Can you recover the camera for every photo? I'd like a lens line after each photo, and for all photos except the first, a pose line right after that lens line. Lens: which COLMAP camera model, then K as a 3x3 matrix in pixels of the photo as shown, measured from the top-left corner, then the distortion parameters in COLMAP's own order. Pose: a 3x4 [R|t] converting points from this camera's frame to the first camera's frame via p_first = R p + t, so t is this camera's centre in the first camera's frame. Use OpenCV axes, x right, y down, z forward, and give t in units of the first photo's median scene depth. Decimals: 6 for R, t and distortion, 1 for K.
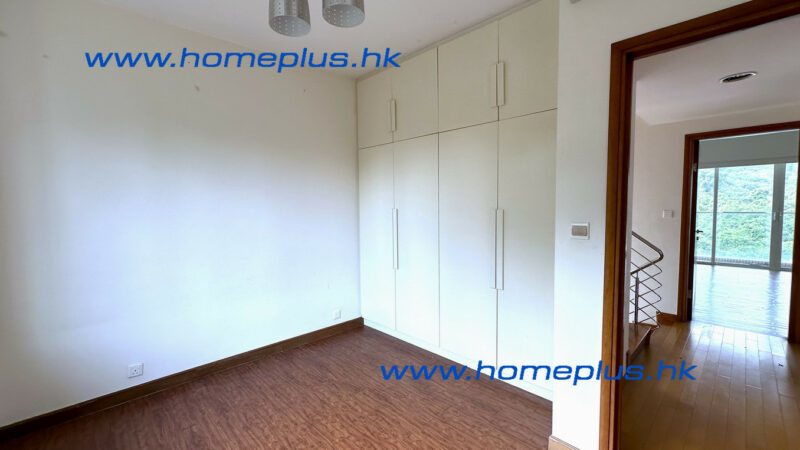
lens RADIAL K [[336.4, 0, 402.1], [0, 336.4, 224.1], [0, 0, 1]] dist [-0.012583, -0.000161]
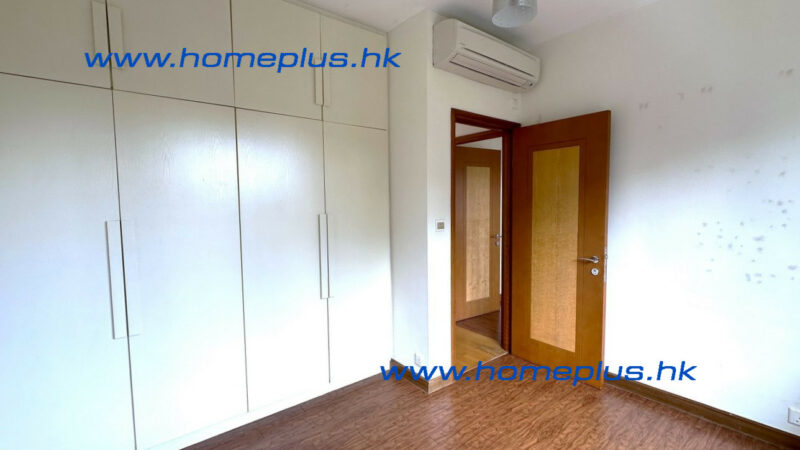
lens RADIAL K [[351.0, 0, 400.0], [0, 351.0, 225.0], [0, 0, 1]] dist [-0.000457, -0.000083]
pose [[0.079785, -0.049369, 0.995589, -0.733206], [0.070244, 0.996568, 0.043788, -0.044558], [-0.994334, 0.066440, 0.082979, 0.753683]]
